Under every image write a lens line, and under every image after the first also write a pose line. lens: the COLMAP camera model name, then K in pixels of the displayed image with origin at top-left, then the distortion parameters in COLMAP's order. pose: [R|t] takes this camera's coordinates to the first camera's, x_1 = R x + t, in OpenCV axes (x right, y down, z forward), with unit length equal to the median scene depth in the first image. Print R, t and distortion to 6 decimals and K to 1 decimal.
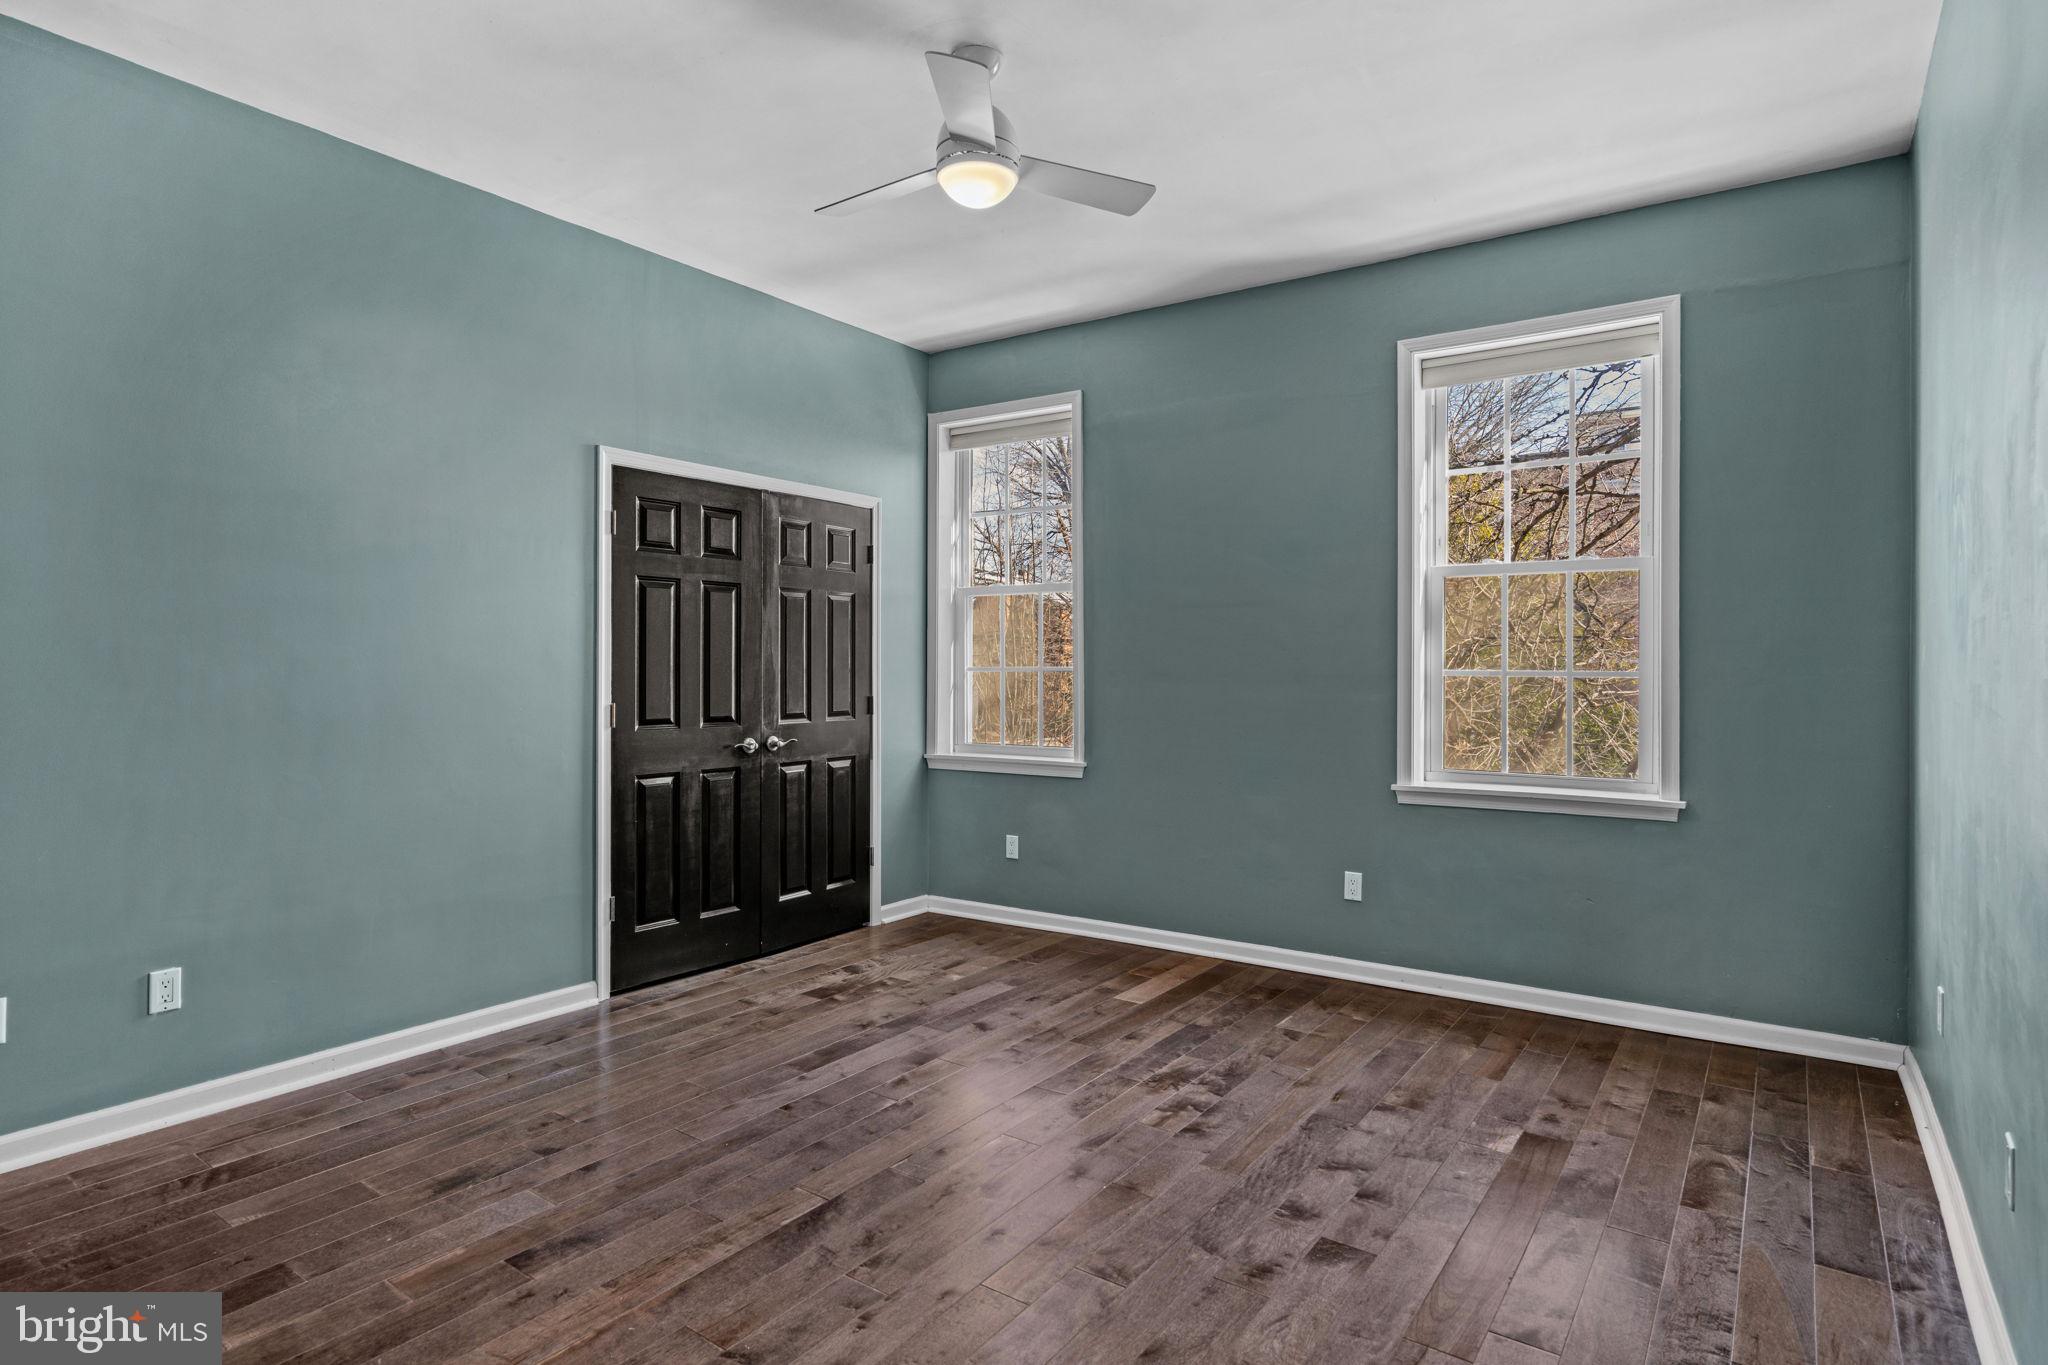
lens RADIAL K [[1054.4, 0, 1027.4], [0, 1054.4, 641.3], [0, 0, 1]] dist [-0.002981, 0.000312]
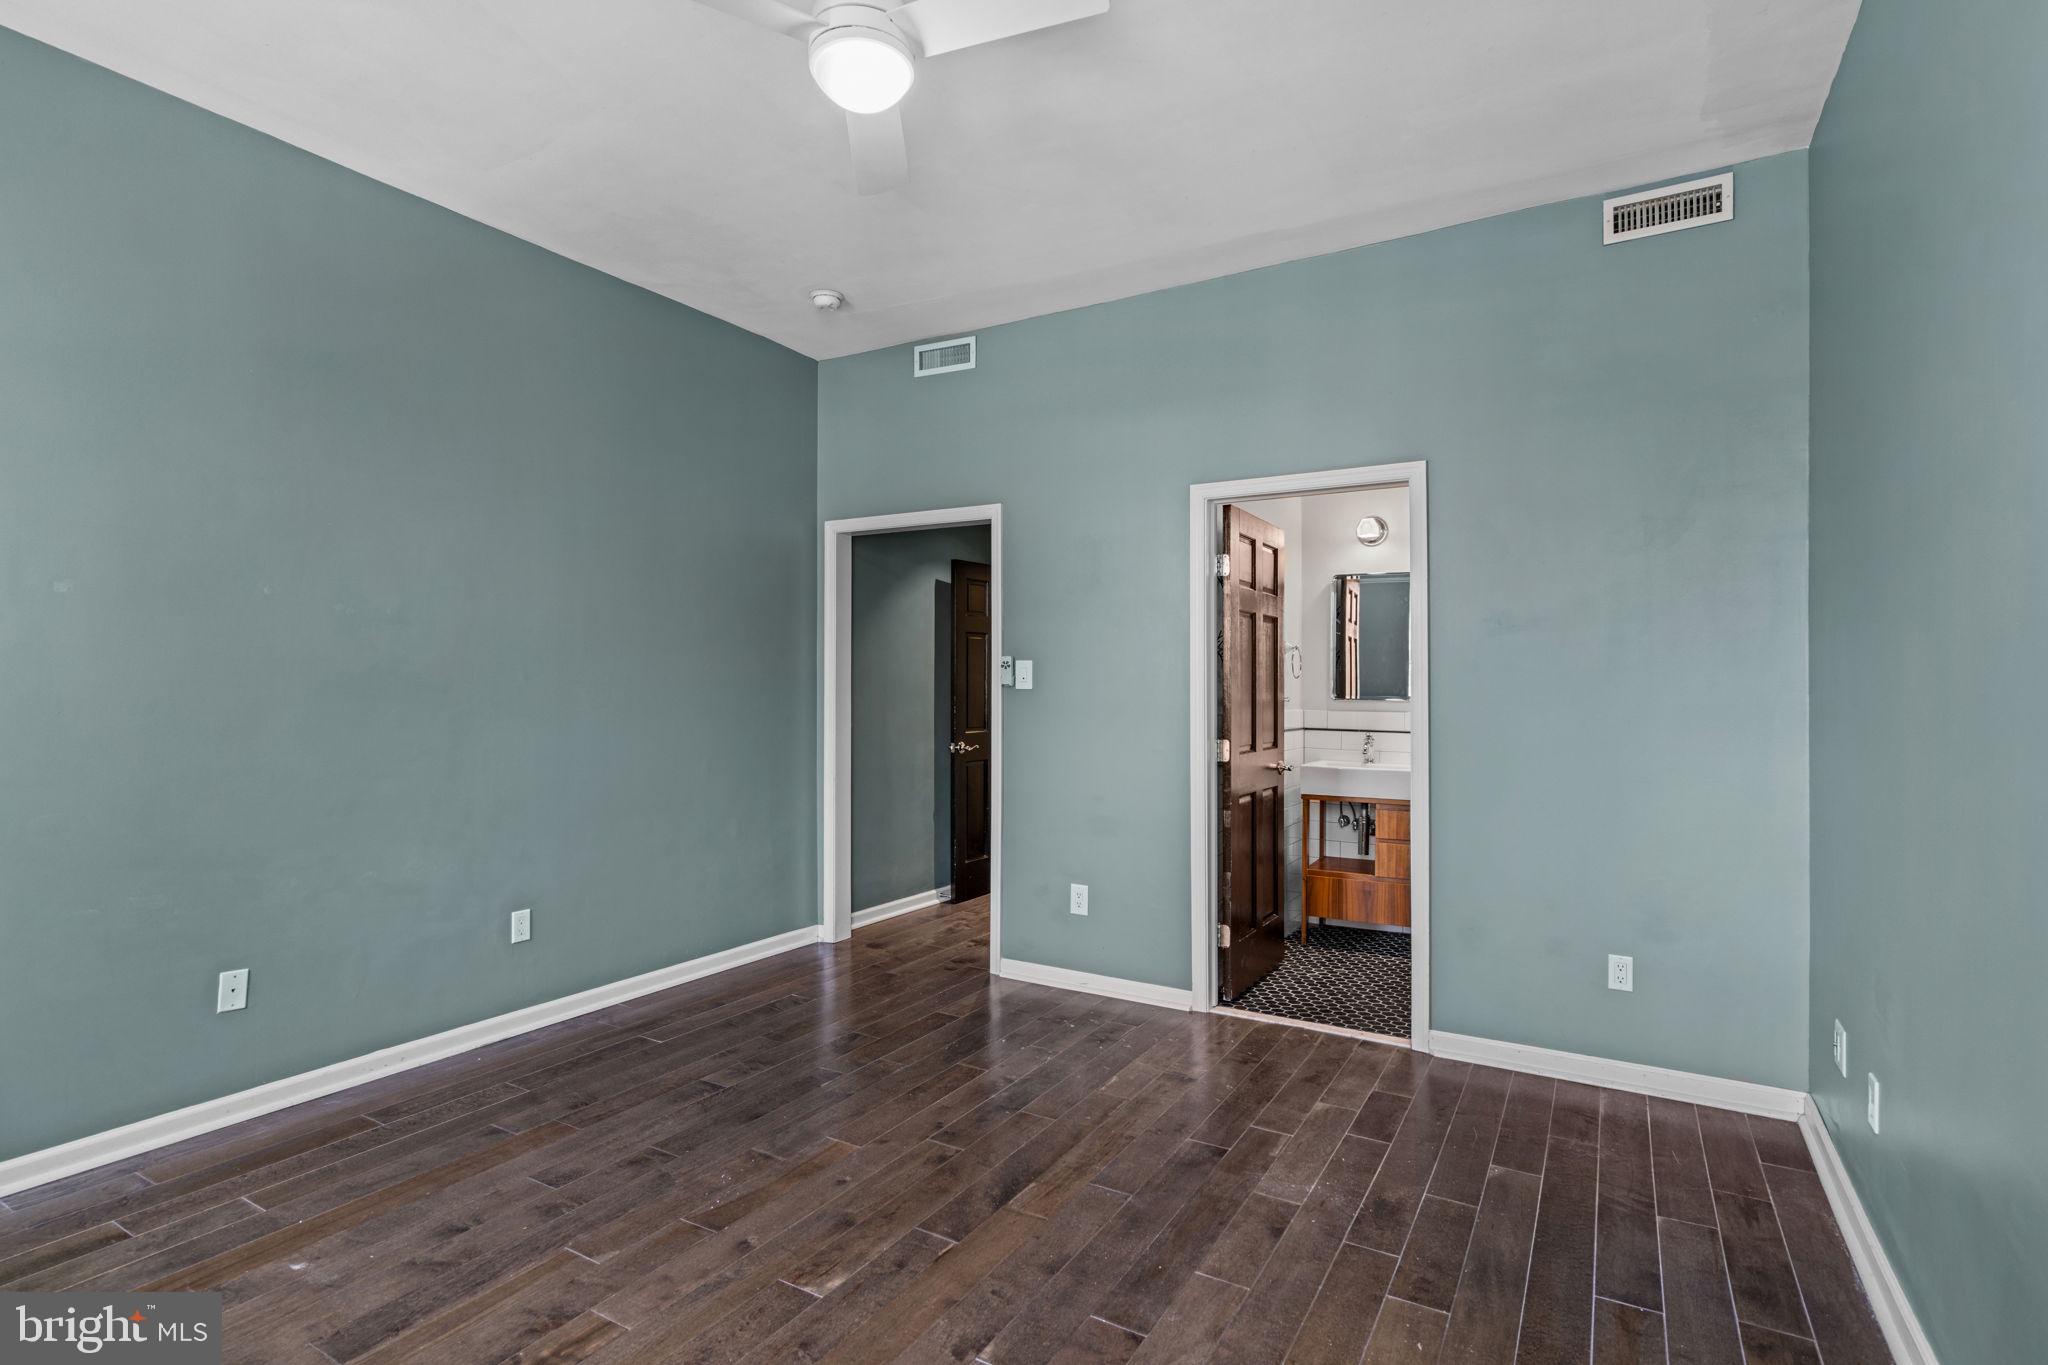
lens RADIAL K [[1004.1, 0, 1024.0], [0, 1004.1, 682.5], [0, 0, 1]] dist [-0.012960, 0.013925]
pose [[-0.995902, -0.009747, -0.089907, -0.097157], [-0.007045, 0.999515, -0.030319, 0.038046], [0.090159, -0.029561, -0.995489, 1.706460]]
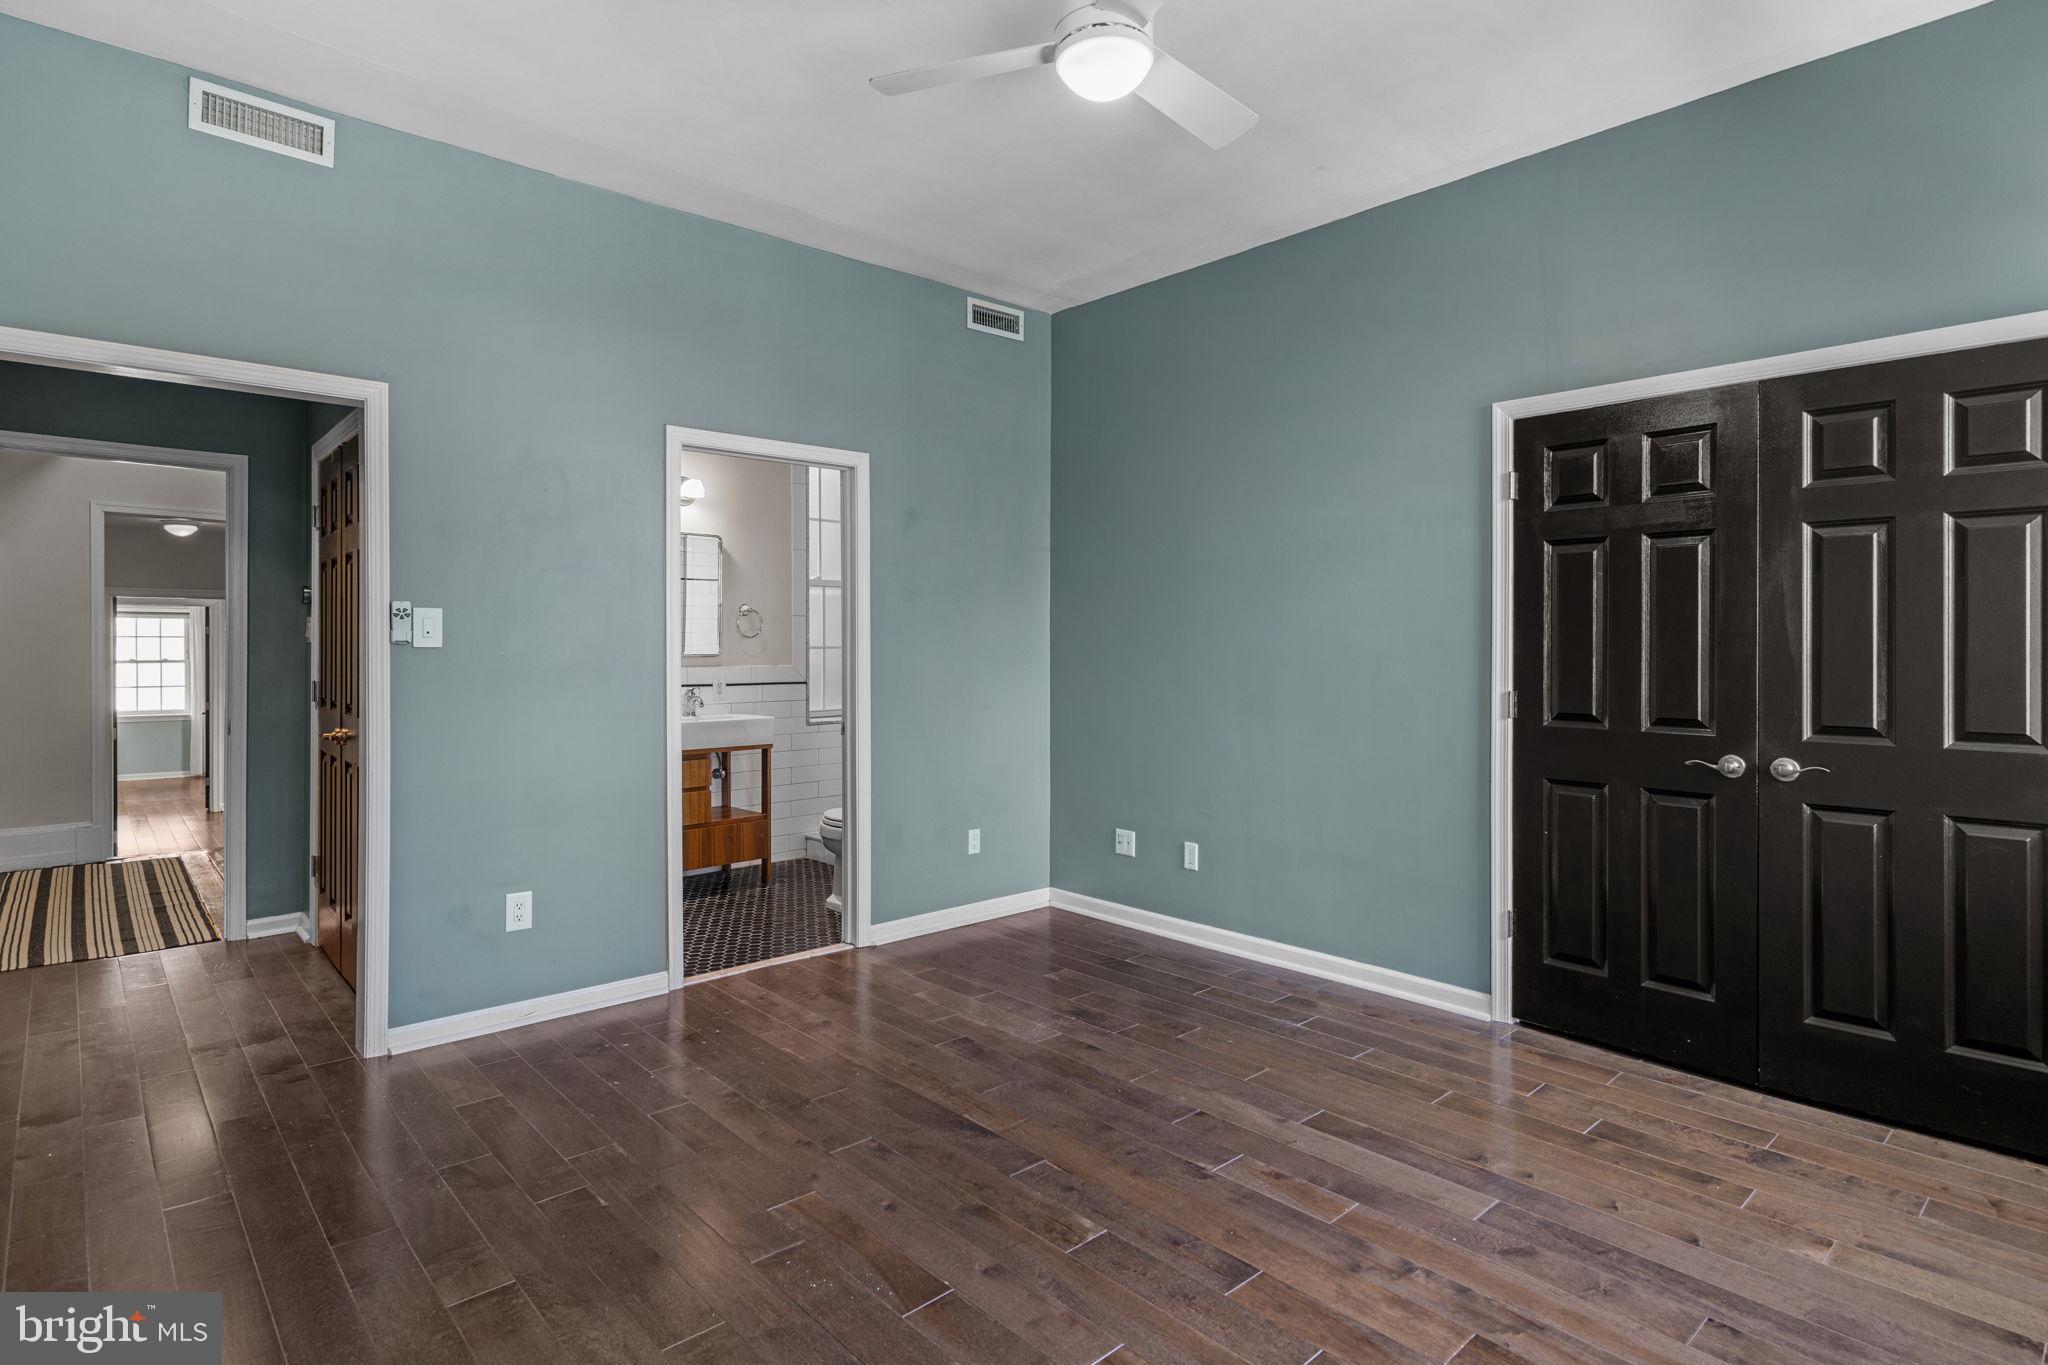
lens RADIAL K [[1054.4, 0, 1027.4], [0, 1054.4, 641.3], [0, 0, 1]] dist [-0.002981, 0.000312]
pose [[-0.202791, -0.004583, -0.979211, 0.760239], [0.023448, 0.999680, -0.009535, 0.022094], [0.978941, -0.024894, -0.202619, 1.083846]]
